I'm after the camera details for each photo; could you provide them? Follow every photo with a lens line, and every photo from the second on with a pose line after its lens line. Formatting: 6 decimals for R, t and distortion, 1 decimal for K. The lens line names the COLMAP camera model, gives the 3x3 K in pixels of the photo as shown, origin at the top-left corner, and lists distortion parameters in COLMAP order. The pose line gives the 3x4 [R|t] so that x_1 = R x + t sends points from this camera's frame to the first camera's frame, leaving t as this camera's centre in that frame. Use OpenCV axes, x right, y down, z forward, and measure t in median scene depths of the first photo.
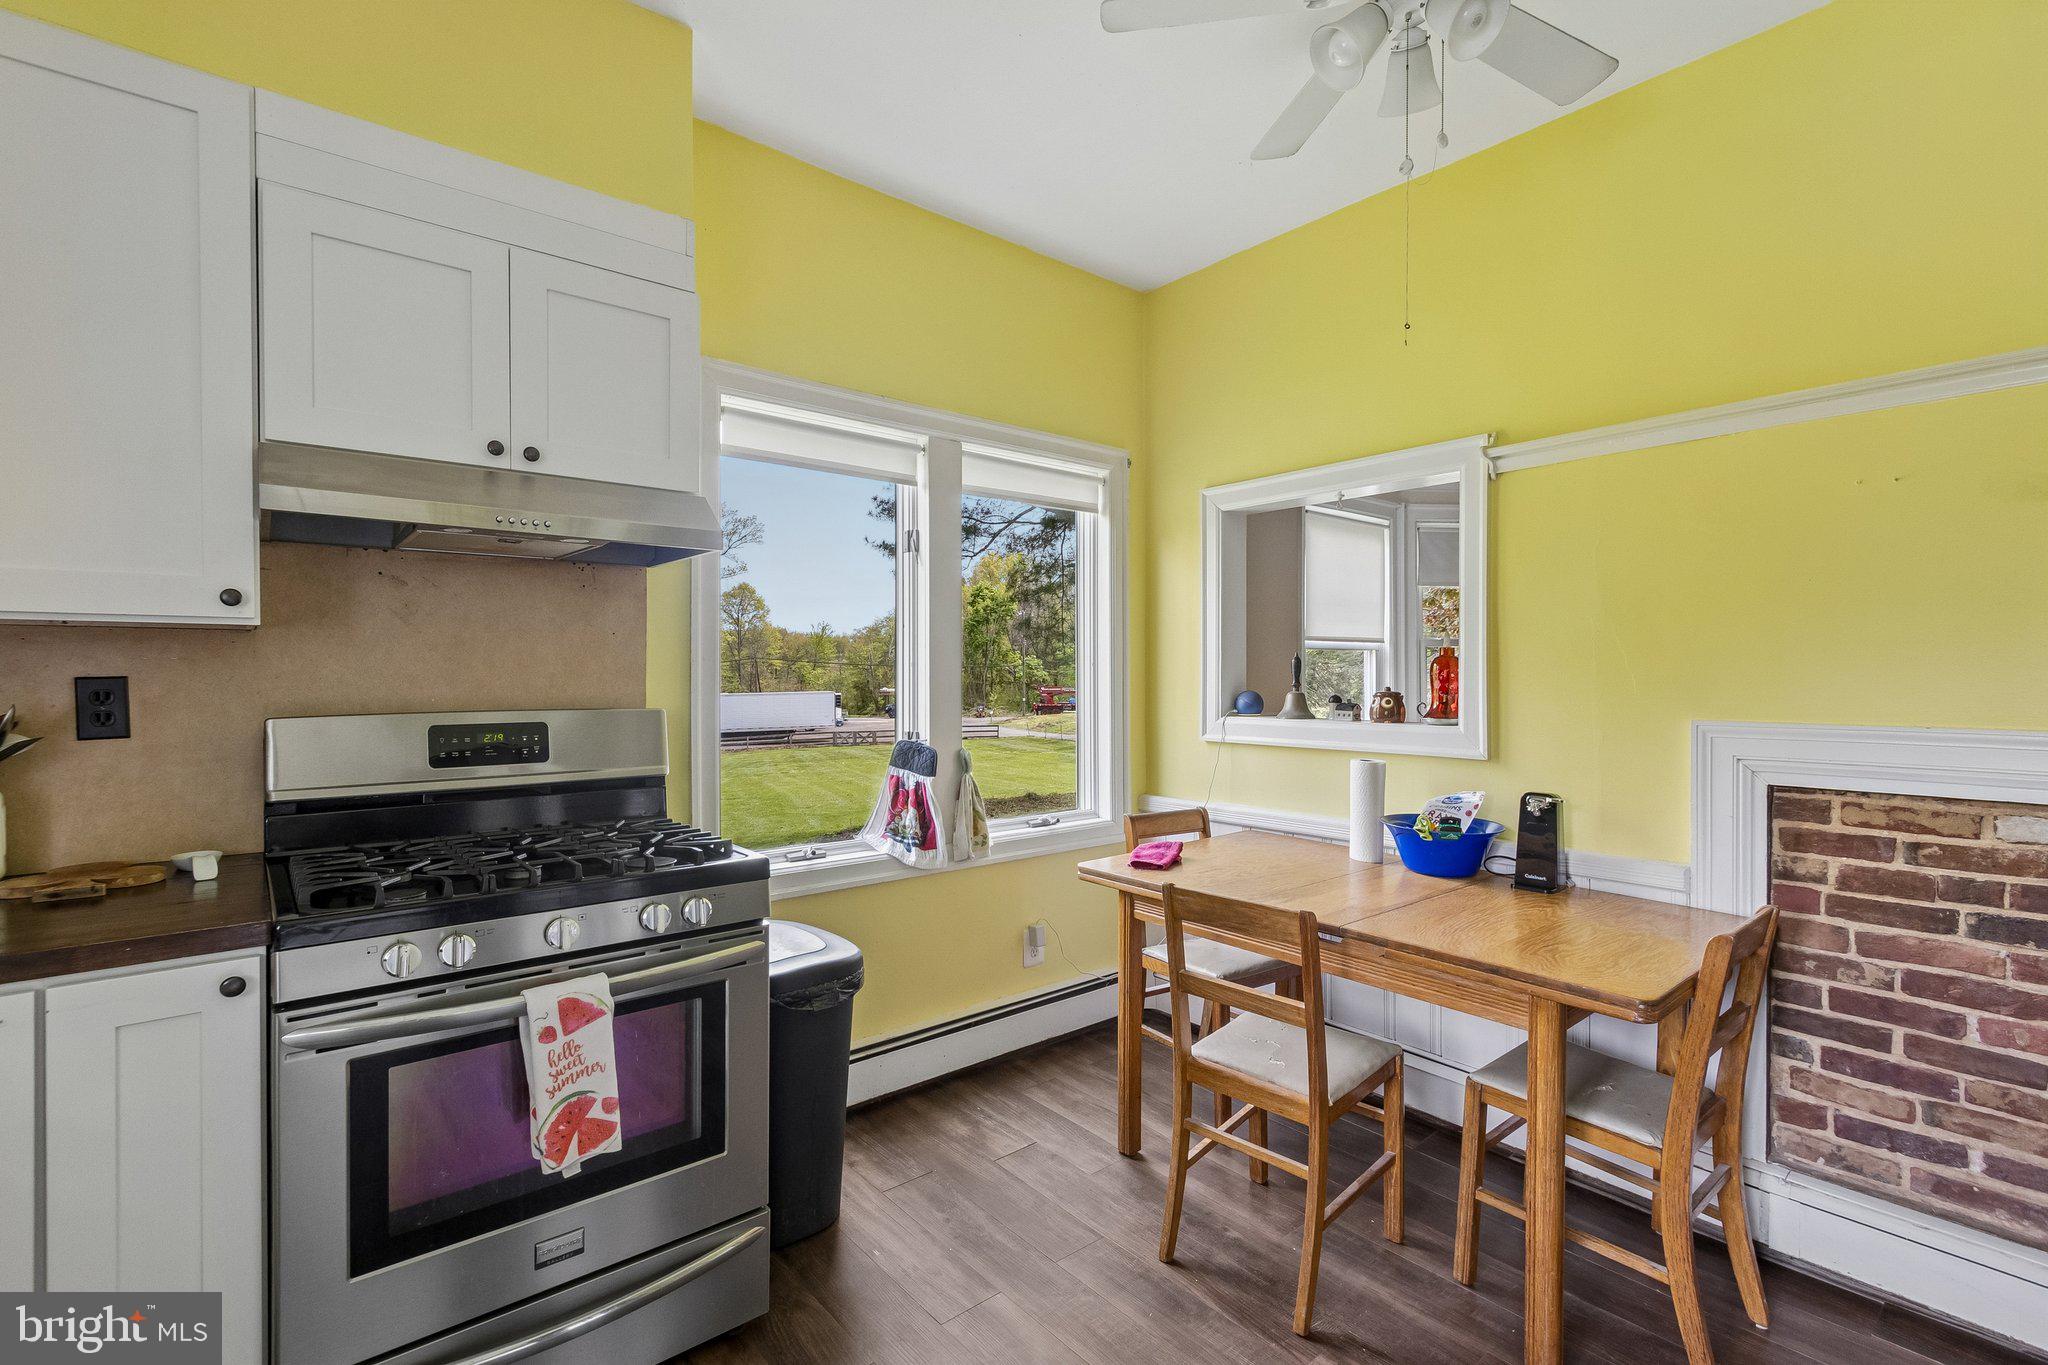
lens RADIAL K [[941.3, 0, 1009.2], [0, 941.3, 676.5], [0, 0, 1]] dist [0.006599, -0.003126]
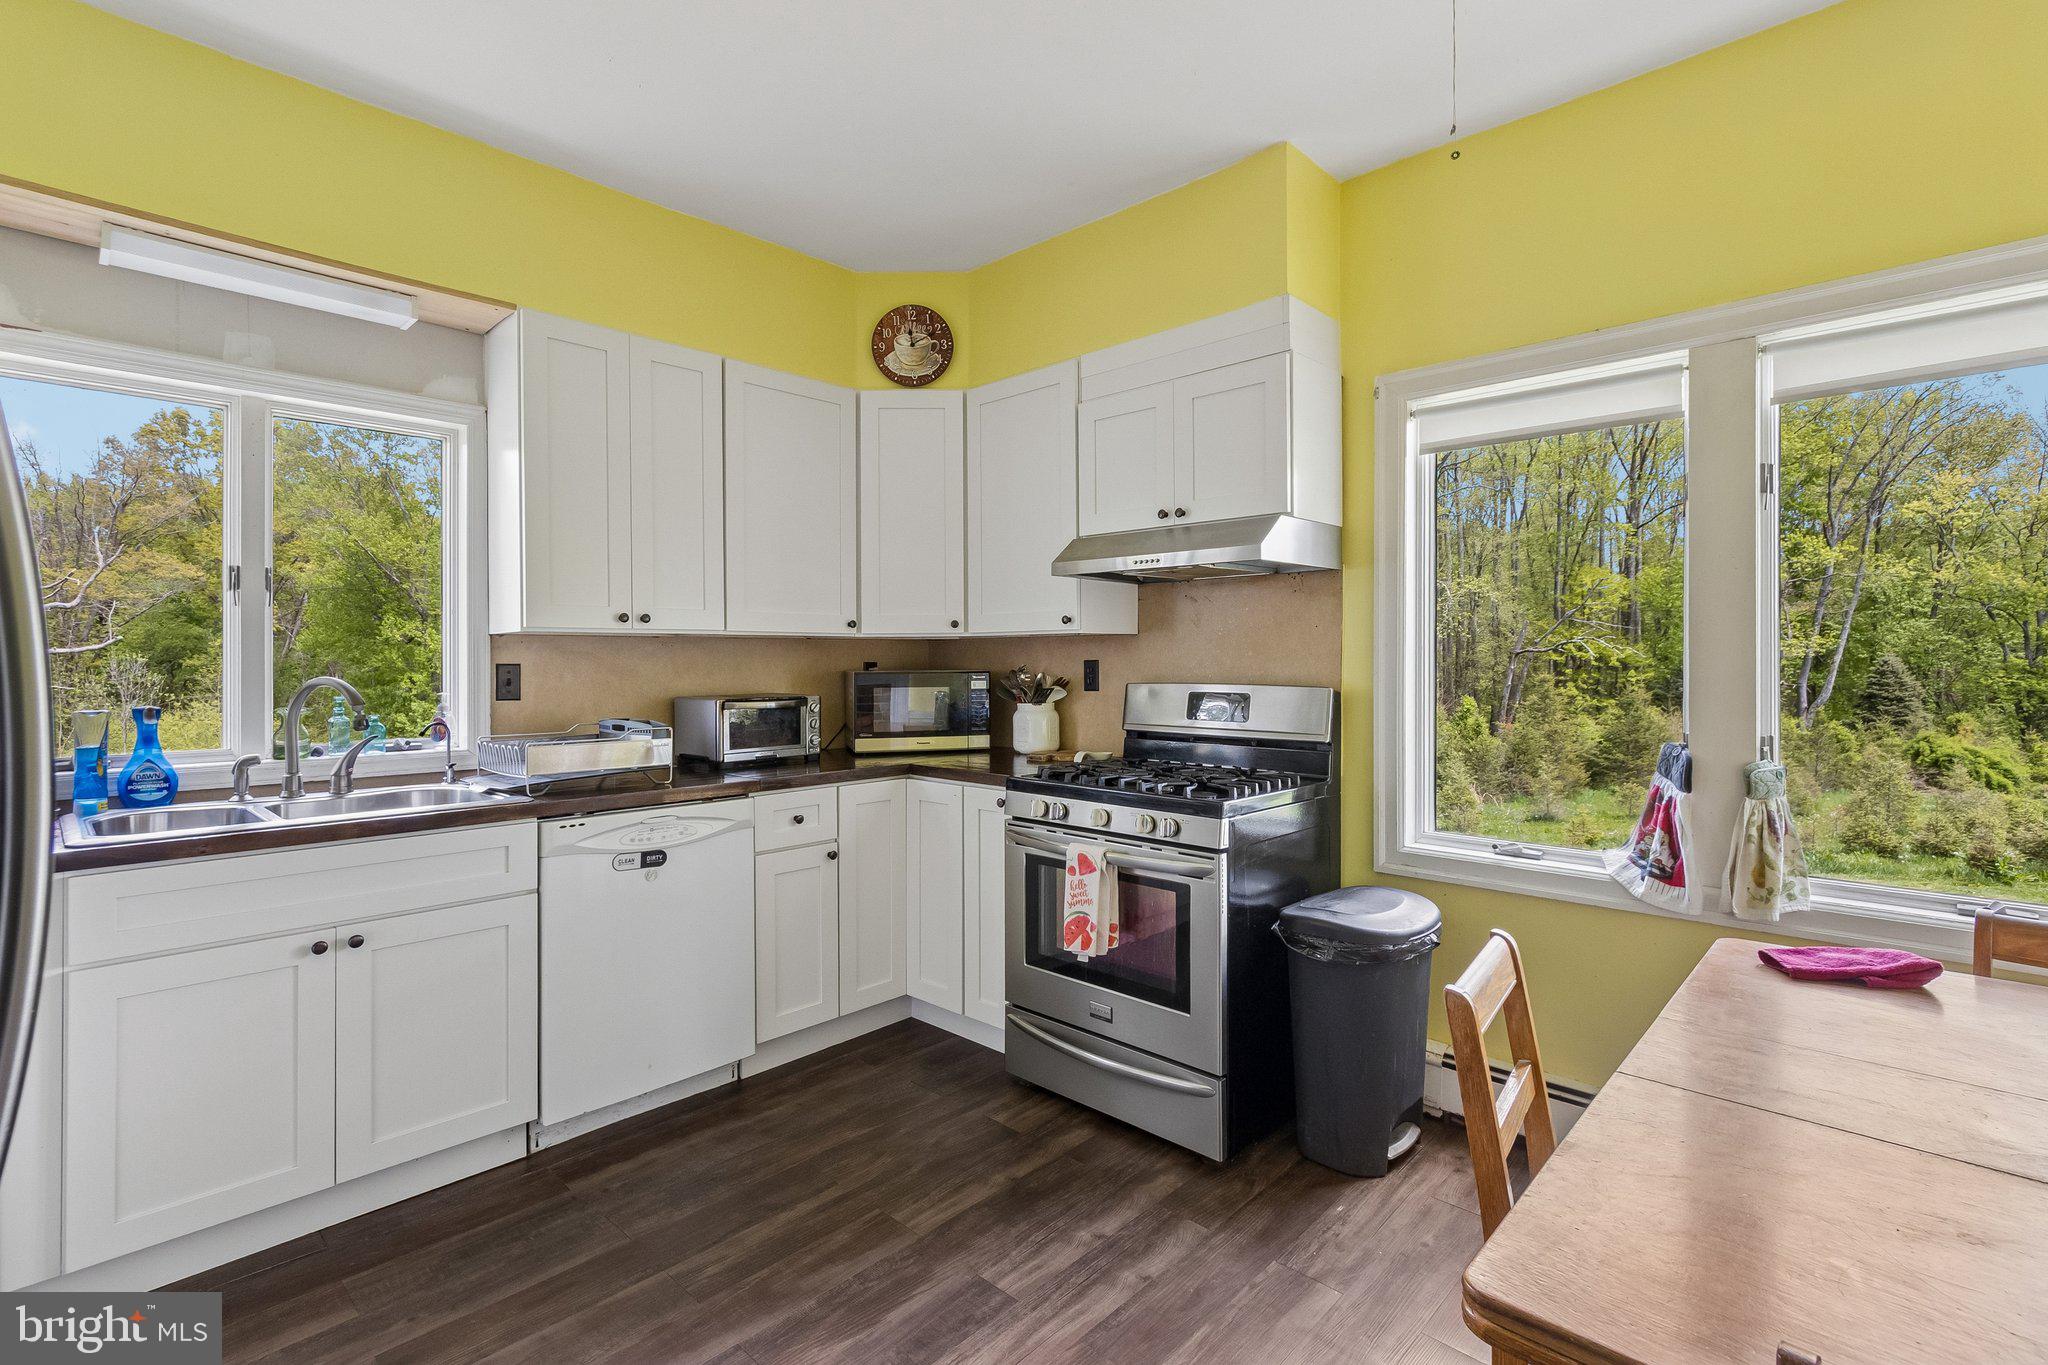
lens RADIAL K [[941.3, 0, 1031.3], [0, 941.3, 655.4], [0, 0, 1]] dist [0.006599, -0.003126]
pose [[0.110301, -0.005519, -0.993883, 1.042028], [-0.005121, 0.999968, -0.006121, 0.003202], [0.993885, 0.005765, 0.110269, 0.647074]]
